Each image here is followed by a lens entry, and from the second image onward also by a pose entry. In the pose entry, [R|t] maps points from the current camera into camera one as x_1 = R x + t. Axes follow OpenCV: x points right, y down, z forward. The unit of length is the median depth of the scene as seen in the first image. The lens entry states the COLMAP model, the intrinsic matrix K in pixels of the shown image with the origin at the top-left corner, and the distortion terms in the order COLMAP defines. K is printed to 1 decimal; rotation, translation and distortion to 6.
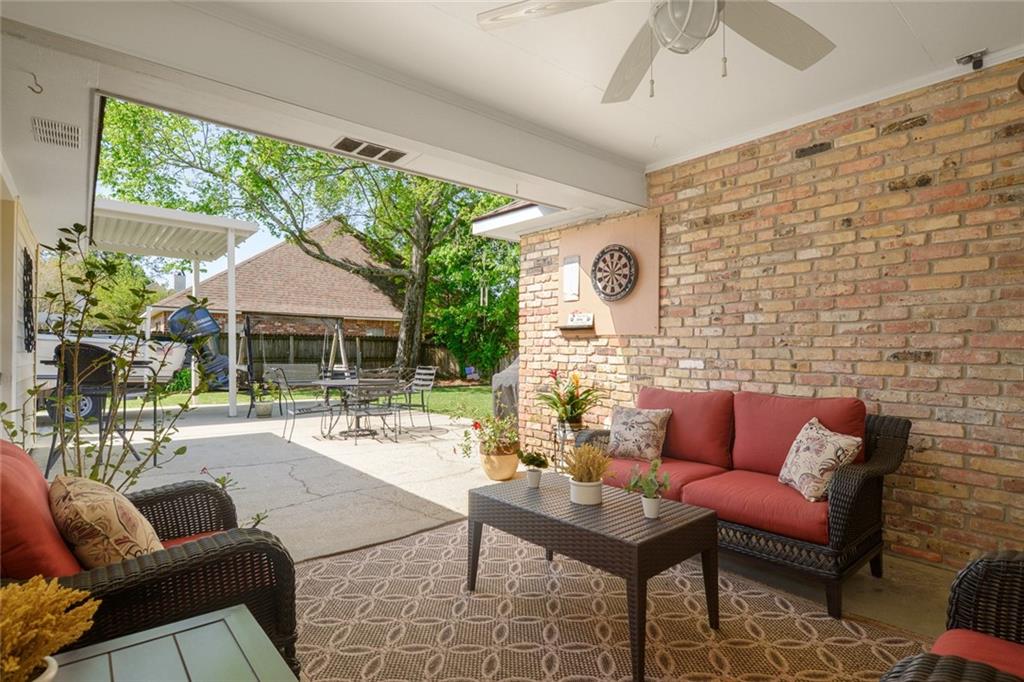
lens RADIAL K [[520.7, 0, 512.0], [0, 520.7, 342.0], [0, 0, 1]] dist [-0.003306, 0.000667]
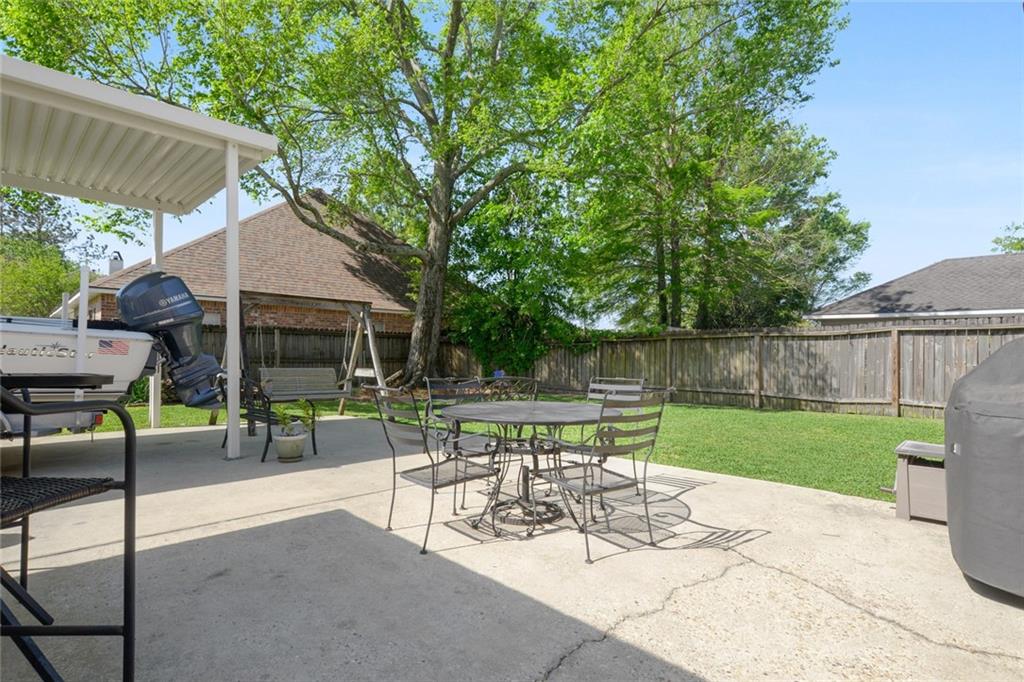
lens RADIAL K [[520.7, 0, 512.6], [0, 520.7, 345.3], [0, 0, 1]] dist [-0.003306, 0.000667]
pose [[0.995902, 0.008425, 0.090047, -0.160939], [-0.008955, 0.999945, 0.005491, 0.004516], [-0.089996, -0.006275, 0.995922, 0.223562]]
